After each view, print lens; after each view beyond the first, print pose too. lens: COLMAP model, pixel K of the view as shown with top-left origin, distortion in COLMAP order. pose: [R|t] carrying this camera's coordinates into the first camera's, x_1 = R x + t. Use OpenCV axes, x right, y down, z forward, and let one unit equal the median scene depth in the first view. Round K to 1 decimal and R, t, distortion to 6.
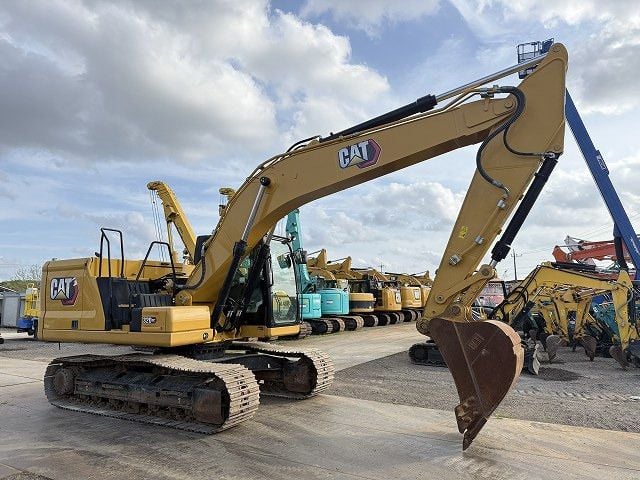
lens RADIAL K [[457.2, 0, 321.1], [0, 457.2, 235.6], [0, 0, 1]] dist [0.070422, -0.092290]
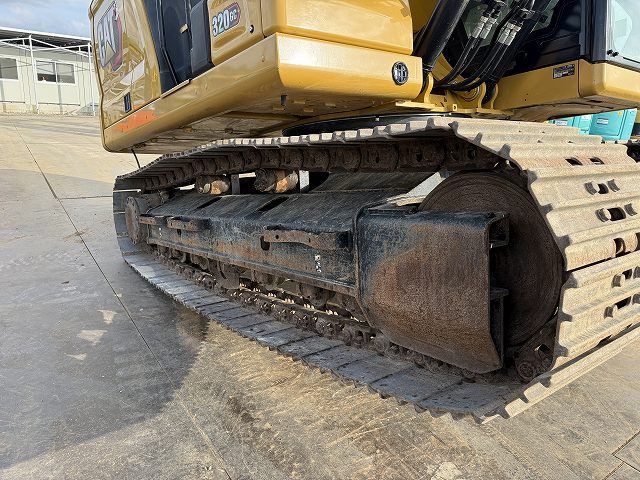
lens RADIAL K [[457.2, 0, 321.1], [0, 457.2, 235.6], [0, 0, 1]] dist [0.070422, -0.092290]
pose [[0.912447, 0.022136, -0.408597, -0.167282], [0.087745, 0.964724, 0.248210, 0.237341], [0.399677, -0.262331, 0.878317, 0.664702]]
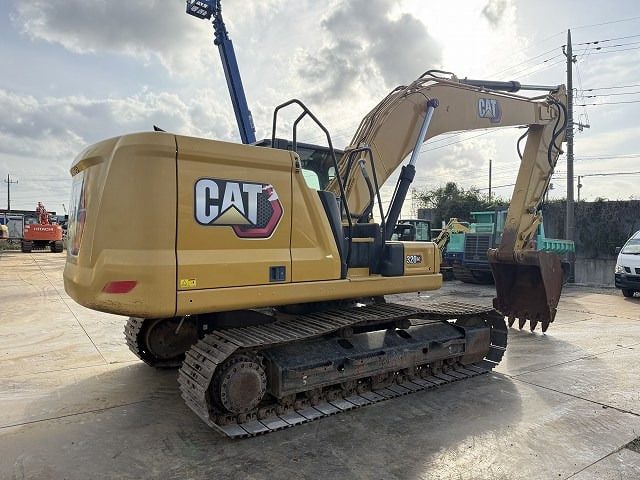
lens RADIAL K [[457.2, 0, 321.1], [0, 457.2, 235.6], [0, 0, 1]] dist [0.070422, -0.092290]
pose [[0.421593, 0.010683, 0.906722, -1.038809], [-0.140508, 0.988623, 0.053683, 0.119085], [-0.895833, -0.150035, 0.418297, 0.779513]]
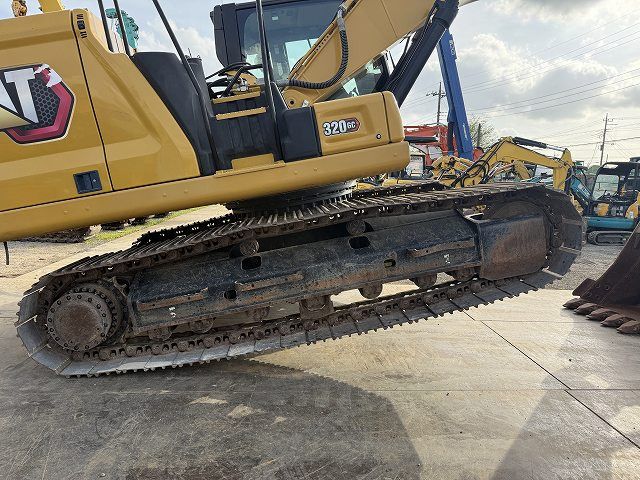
lens RADIAL K [[457.2, 0, 321.1], [0, 457.2, 235.6], [0, 0, 1]] dist [0.070422, -0.092290]
pose [[0.814845, -0.219896, 0.536352, -0.623426], [0.082722, 0.959898, 0.267869, 0.152810], [-0.573746, -0.173903, 0.800358, 0.578956]]
